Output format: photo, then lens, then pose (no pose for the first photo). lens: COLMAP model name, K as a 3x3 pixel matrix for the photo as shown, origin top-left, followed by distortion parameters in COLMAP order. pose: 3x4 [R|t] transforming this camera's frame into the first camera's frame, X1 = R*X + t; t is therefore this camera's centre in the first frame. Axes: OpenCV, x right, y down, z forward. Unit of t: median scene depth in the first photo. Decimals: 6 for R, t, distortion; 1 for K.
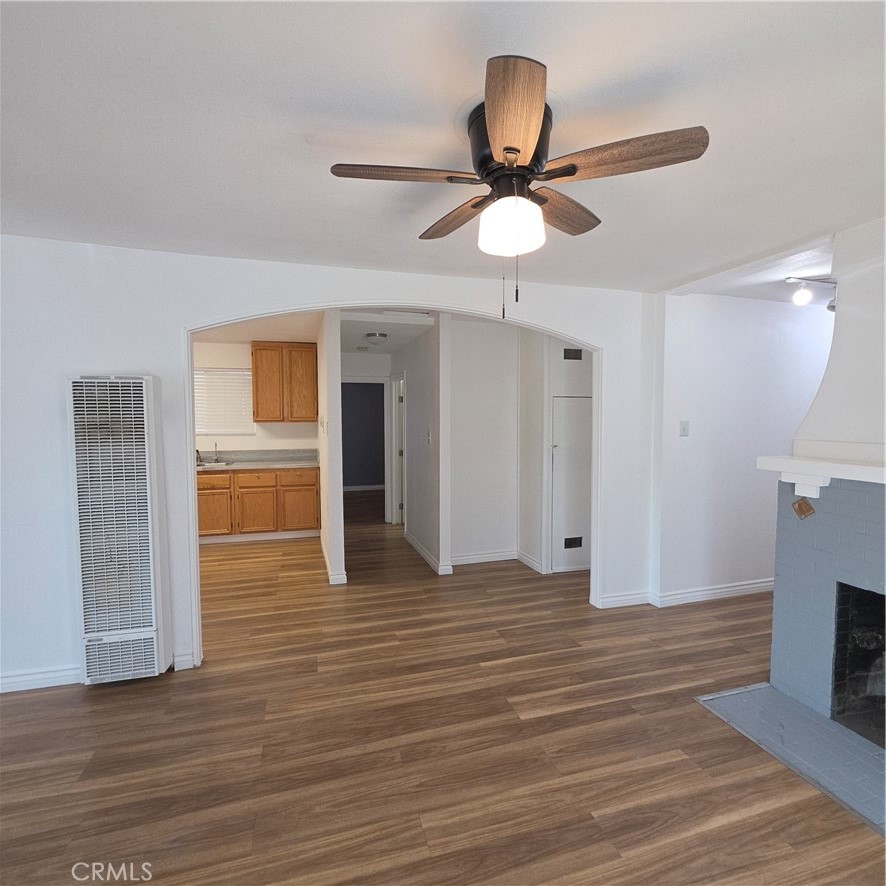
lens RADIAL K [[475.2, 0, 446.7], [0, 475.2, 443.0], [0, 0, 1]] dist [-0.005781, 0.002150]
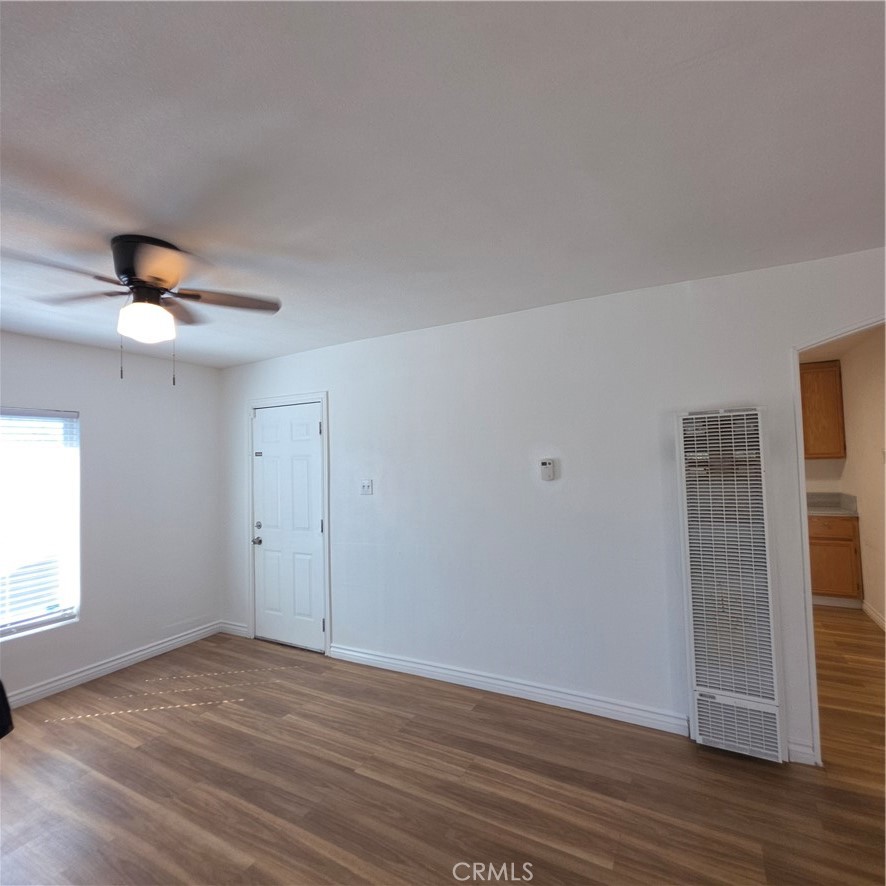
lens RADIAL K [[475.2, 0, 449.2], [0, 475.2, 440.3], [0, 0, 1]] dist [-0.005781, 0.002150]
pose [[0.699423, -0.048773, -0.713042, -0.406325], [-0.017132, 0.996238, -0.084948, 0.008021], [0.714503, 0.071630, 0.695956, -0.034382]]
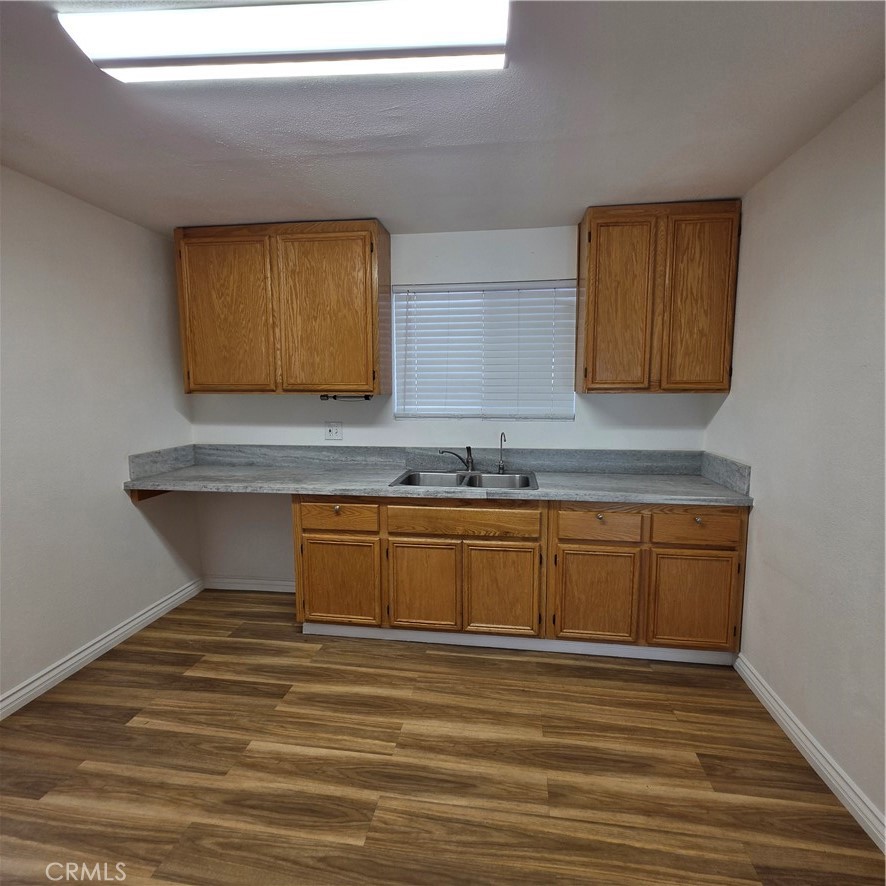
lens RADIAL K [[475.2, 0, 447.5], [0, 475.2, 442.0], [0, 0, 1]] dist [-0.005781, 0.002150]
pose [[0.906920, 0.048435, -0.418510, -0.764410], [-0.021901, 0.997447, 0.067977, -0.056404], [0.420734, -0.052484, 0.905665, 1.217193]]
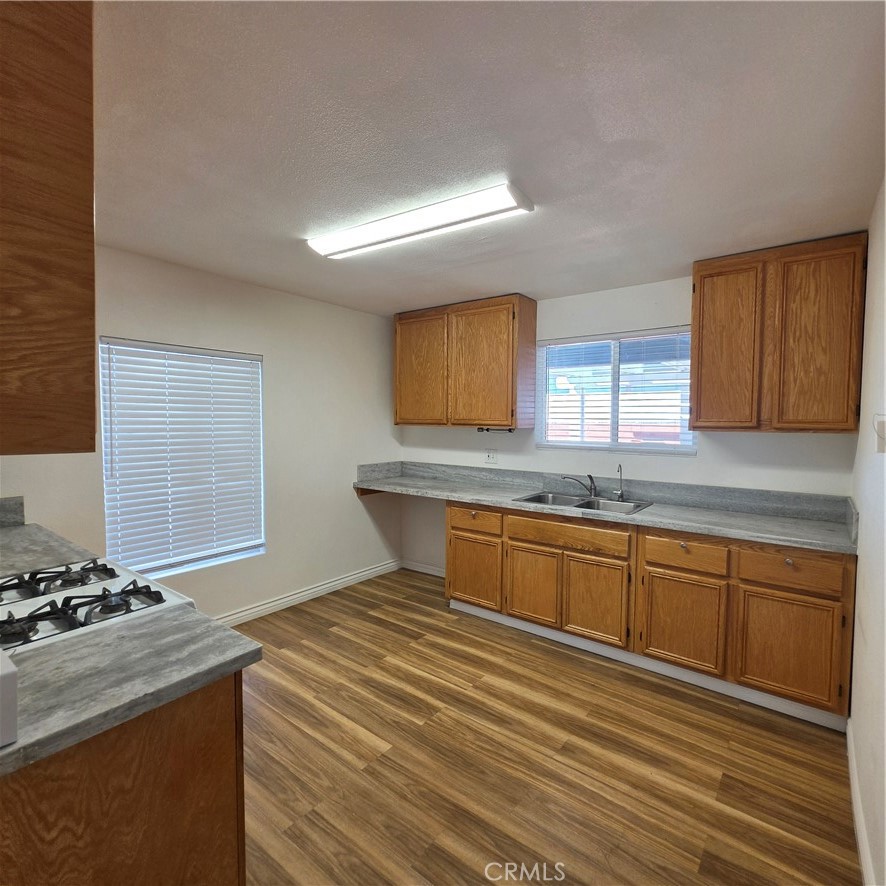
lens RADIAL K [[475.2, 0, 448.0], [0, 475.2, 441.1], [0, 0, 1]] dist [-0.005781, 0.002150]
pose [[0.577167, 0.044488, -0.815413, -0.350968], [-0.051912, 0.998494, 0.017733, -0.064767], [0.814974, 0.032094, 0.578608, 1.188425]]
